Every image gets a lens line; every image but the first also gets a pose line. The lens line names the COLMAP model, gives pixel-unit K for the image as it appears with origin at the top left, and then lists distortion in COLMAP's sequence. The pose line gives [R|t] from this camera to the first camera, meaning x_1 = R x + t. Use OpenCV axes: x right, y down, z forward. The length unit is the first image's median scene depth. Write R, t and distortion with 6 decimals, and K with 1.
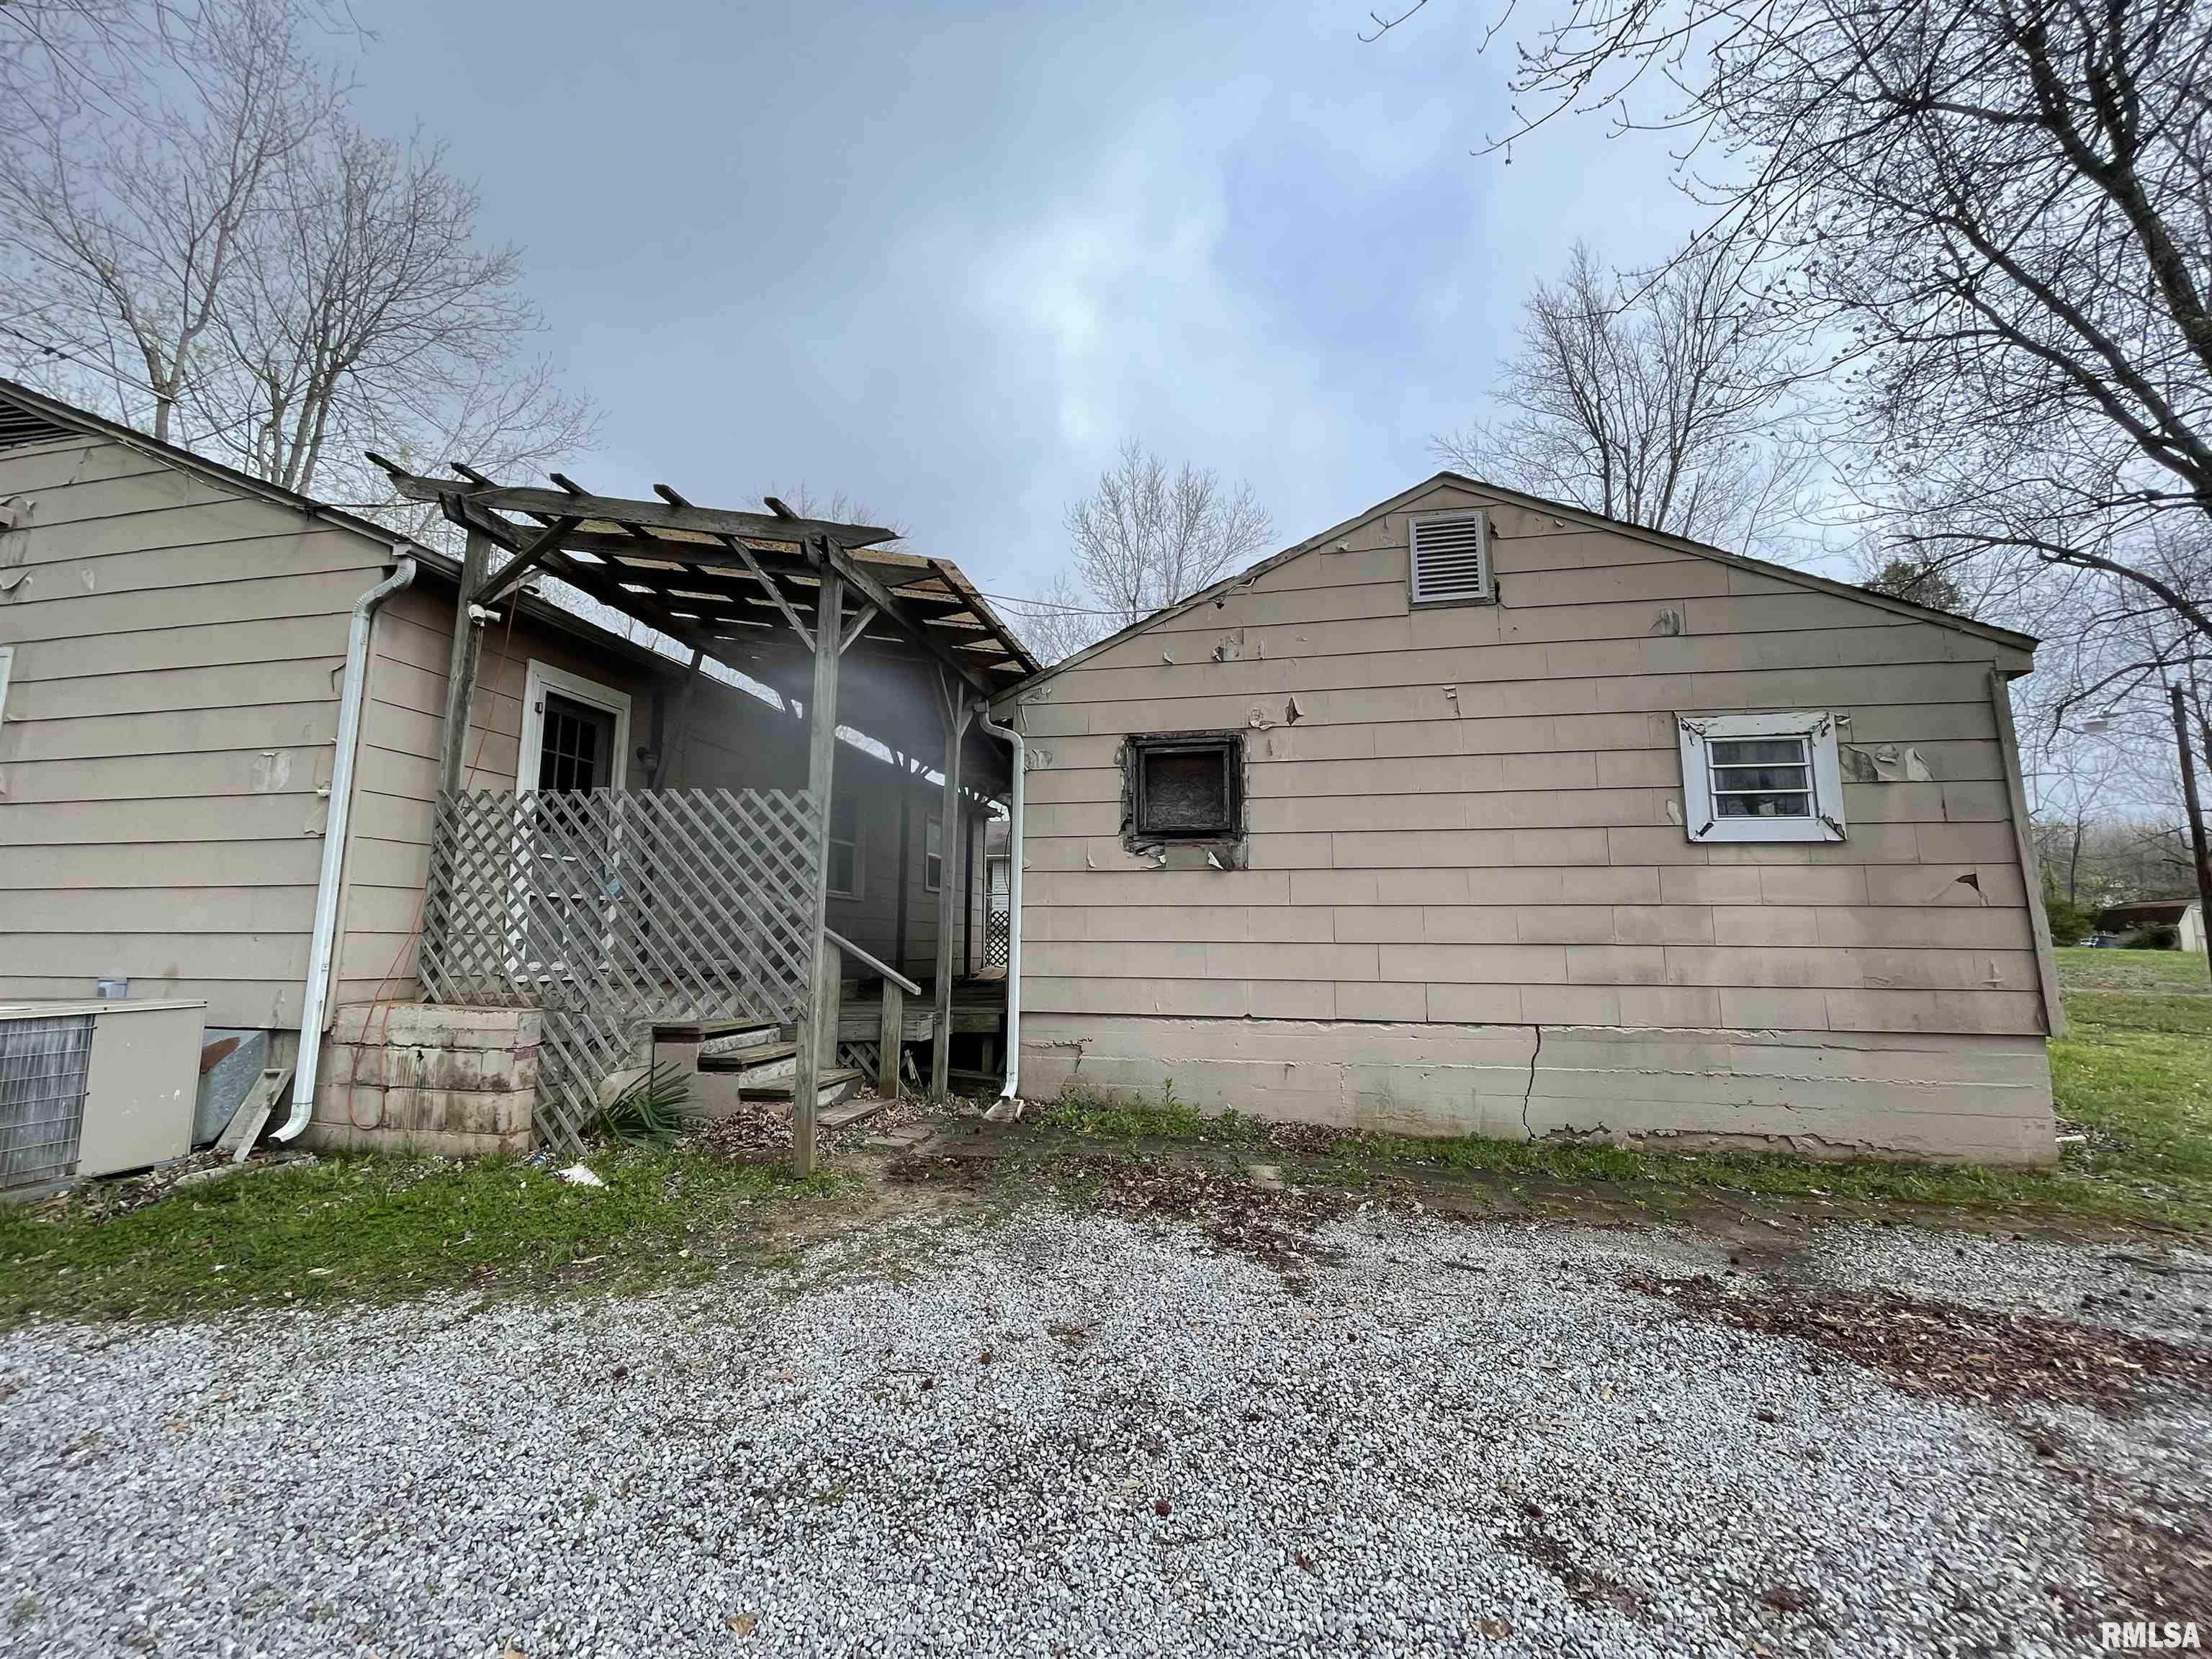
lens RADIAL K [[889.1, 0, 1106.0], [0, 889.1, 823.7], [0, 0, 1]] dist [0.012929, -0.005346]
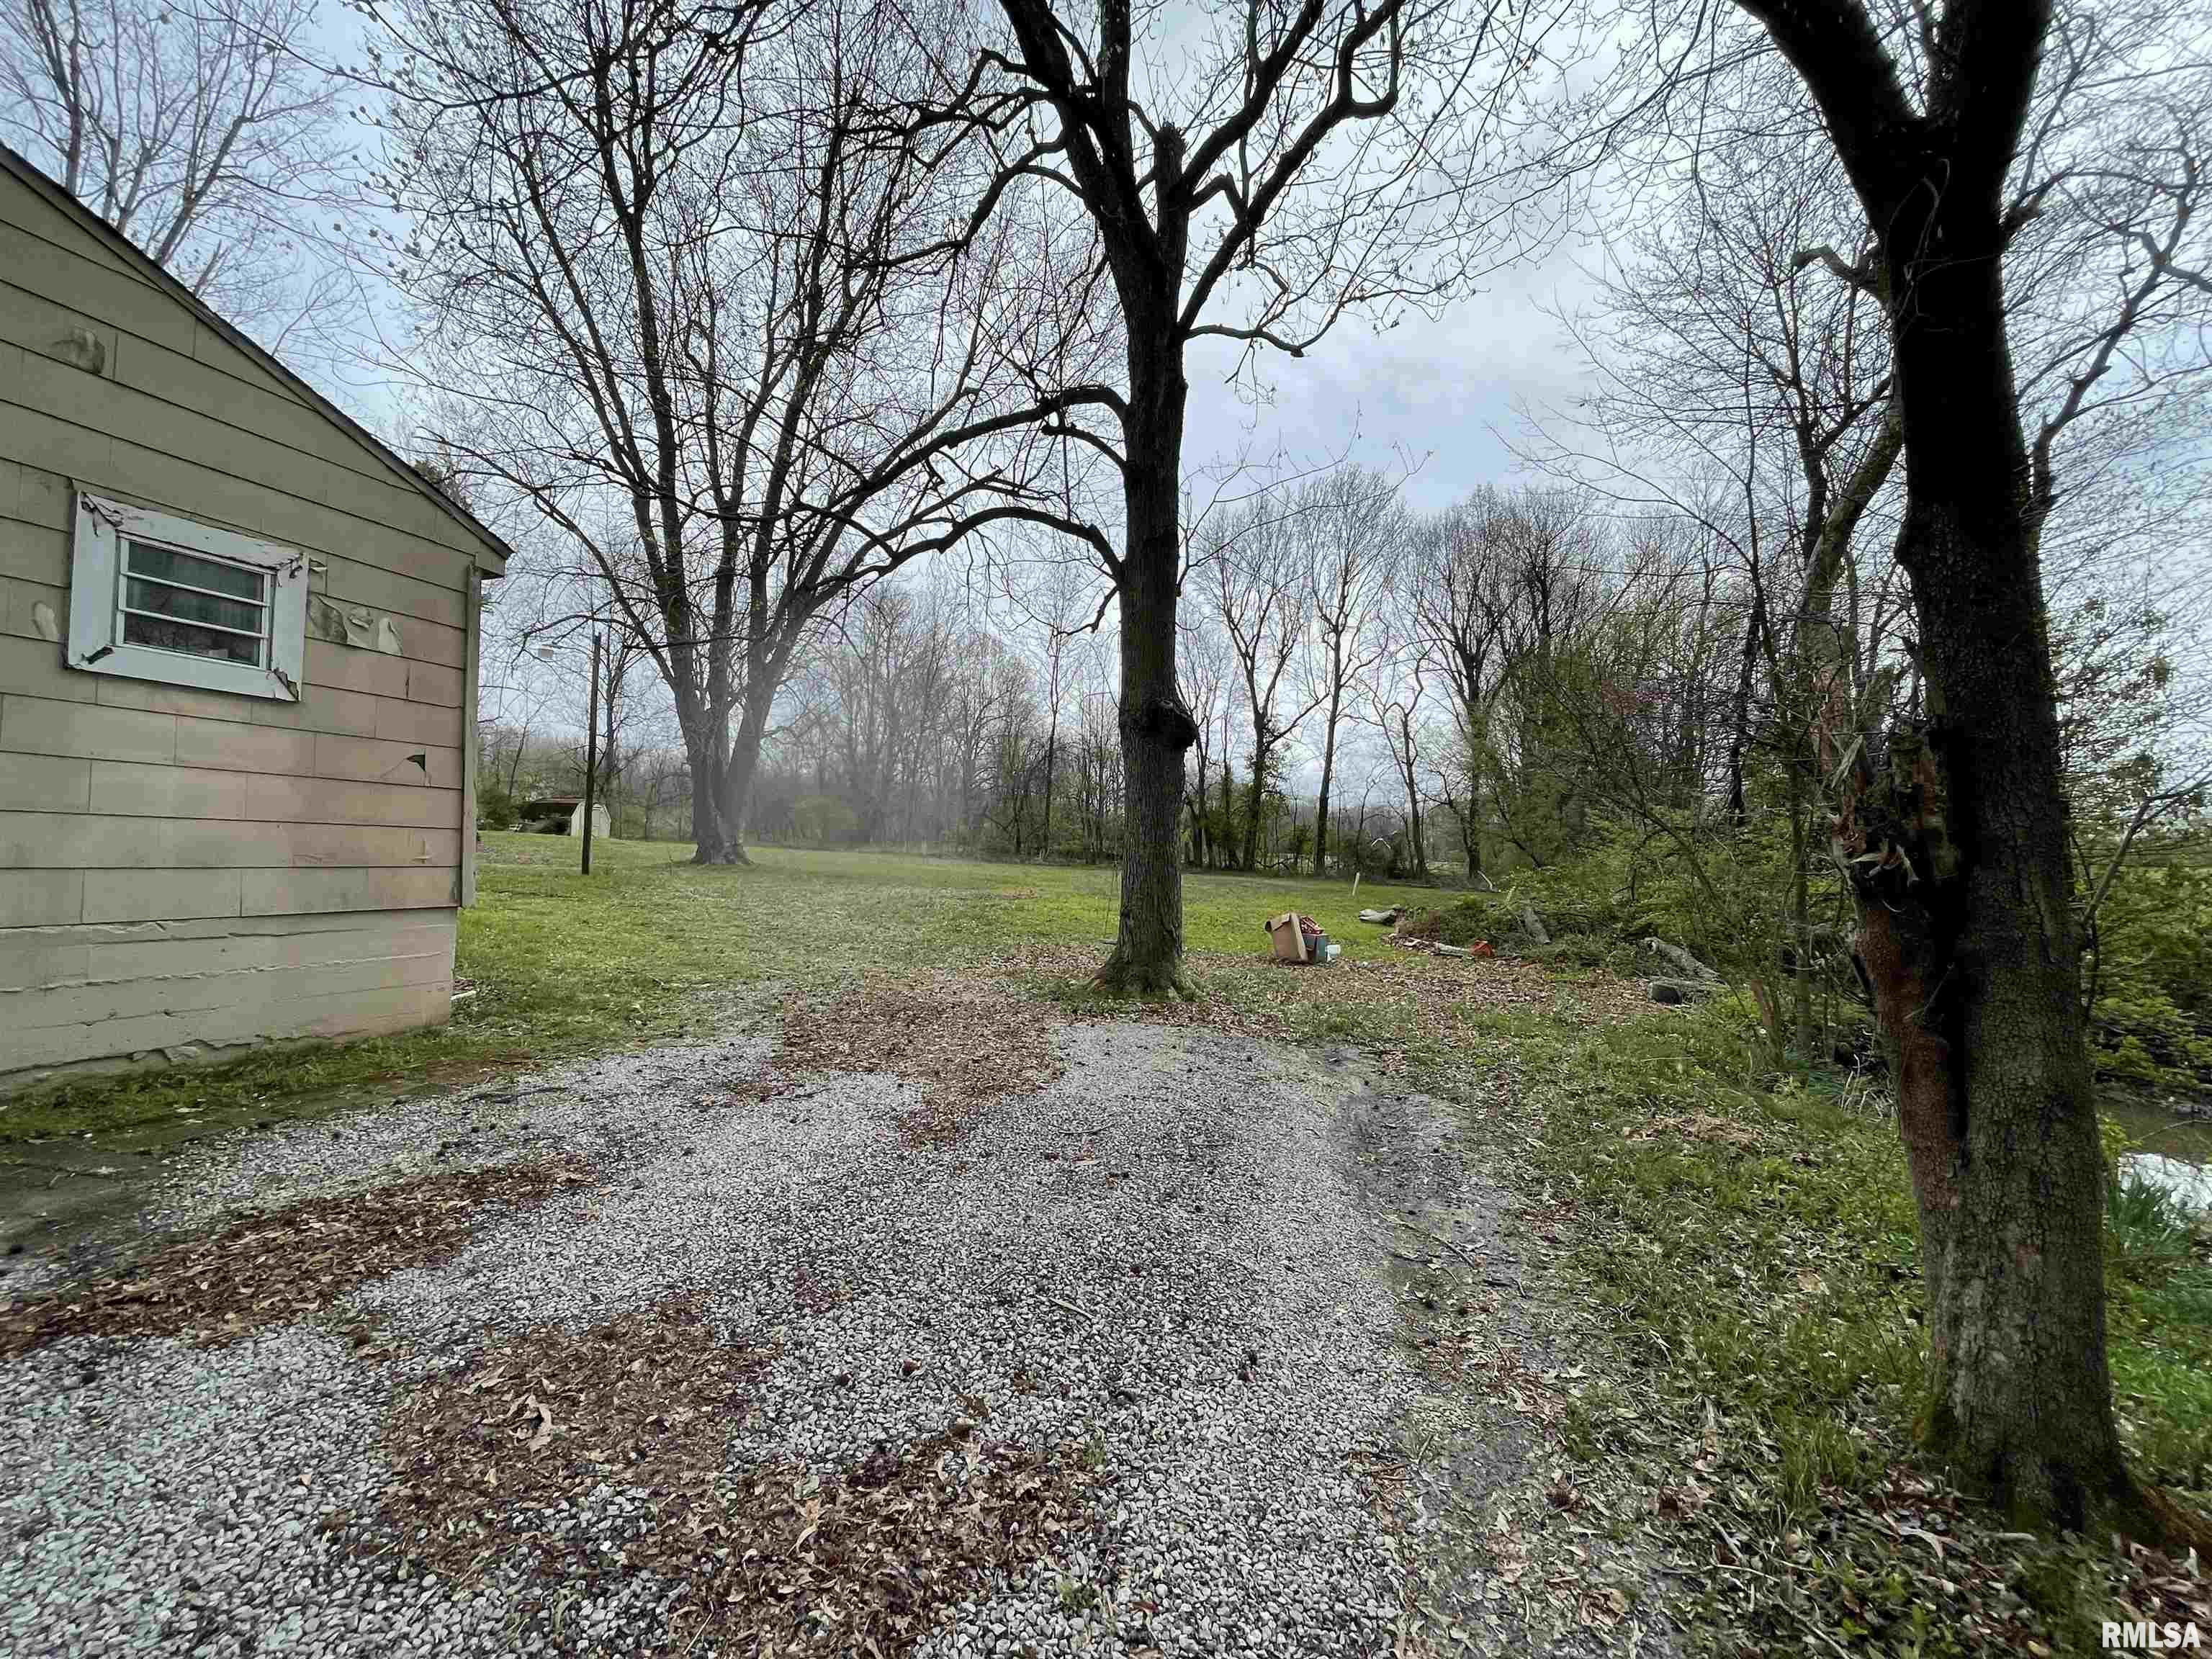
lens RADIAL K [[889.1, 0, 1106.0], [0, 889.1, 823.7], [0, 0, 1]] dist [0.012929, -0.005346]
pose [[0.159049, 0.030784, 0.986791, 0.090897], [-0.160392, 0.987041, -0.004940, 0.014418], [-0.974155, -0.157487, 0.161926, 0.066972]]
